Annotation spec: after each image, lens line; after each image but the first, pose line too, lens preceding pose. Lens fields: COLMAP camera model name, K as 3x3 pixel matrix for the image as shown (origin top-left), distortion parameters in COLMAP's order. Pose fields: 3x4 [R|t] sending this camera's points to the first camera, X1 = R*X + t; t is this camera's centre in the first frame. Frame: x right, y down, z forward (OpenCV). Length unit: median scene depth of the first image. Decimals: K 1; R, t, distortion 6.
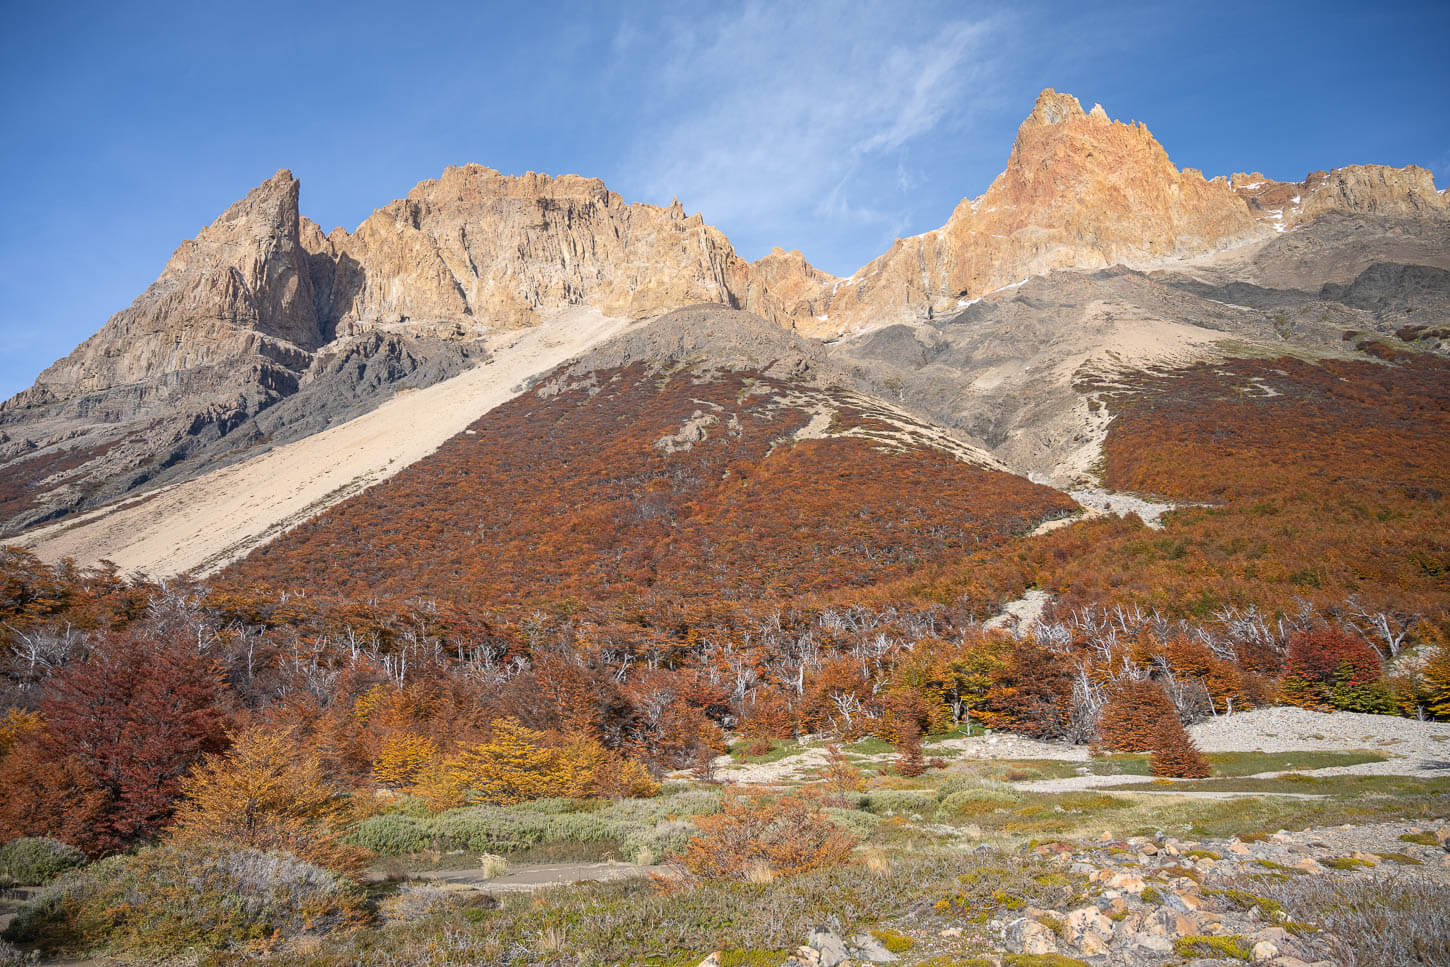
lens RADIAL K [[973.9, 0, 717.1], [0, 973.9, 474.7], [0, 0, 1]] dist [-0.002320, 0.000965]
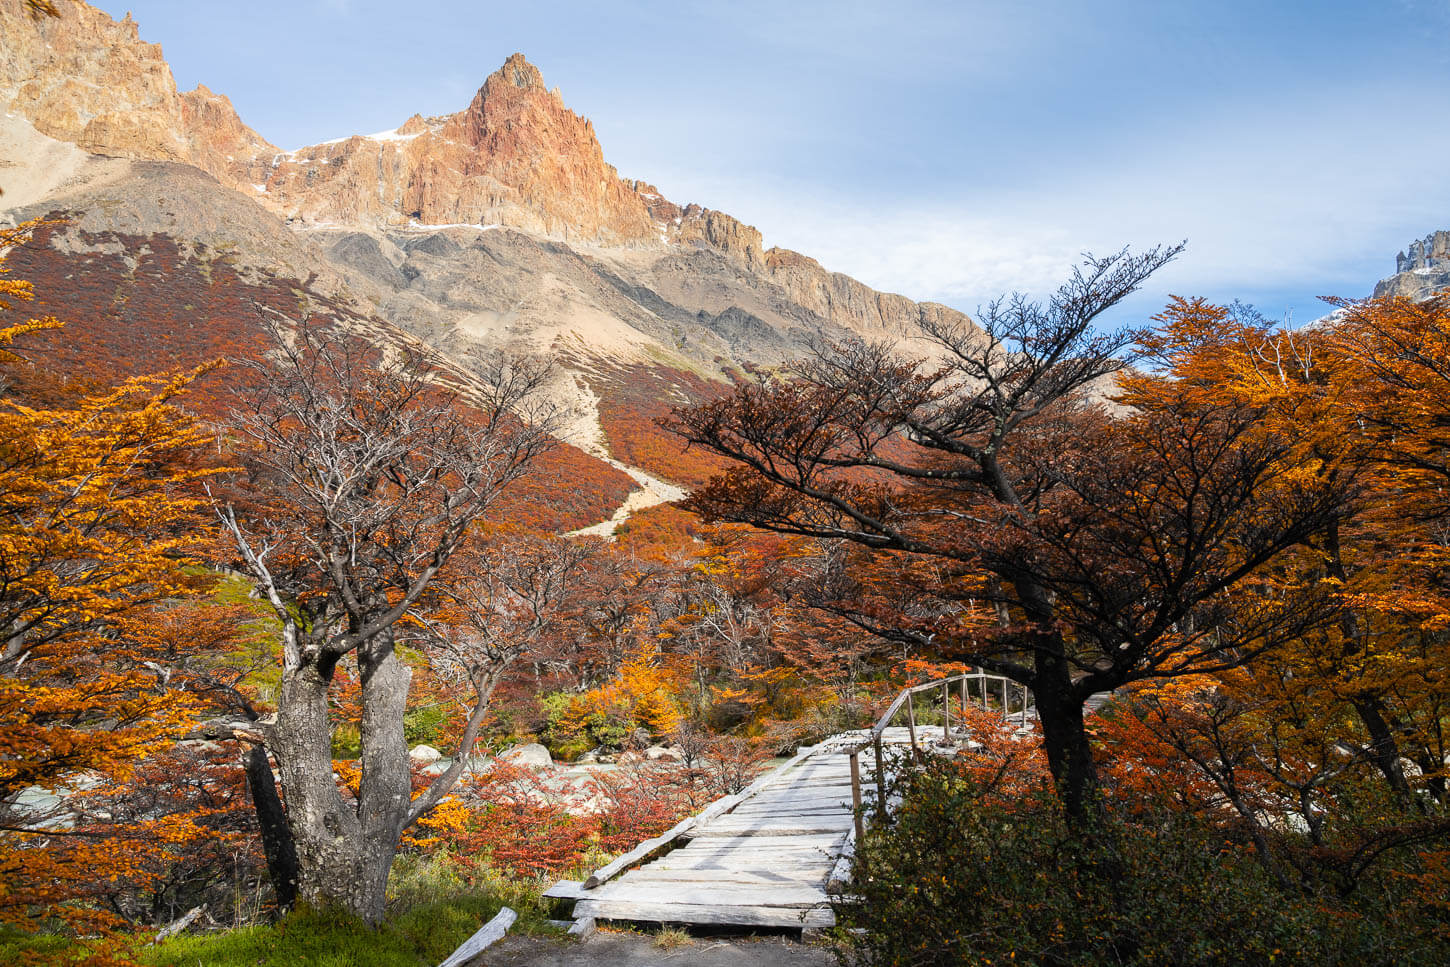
lens RADIAL K [[973.9, 0, 729.5], [0, 973.9, 486.3], [0, 0, 1]] dist [-0.002320, 0.000965]
pose [[0.755452, 0.120867, 0.643959, -0.207367], [-0.203129, 0.977617, 0.054806, -0.030403], [-0.622921, -0.172210, 0.763095, -0.135017]]
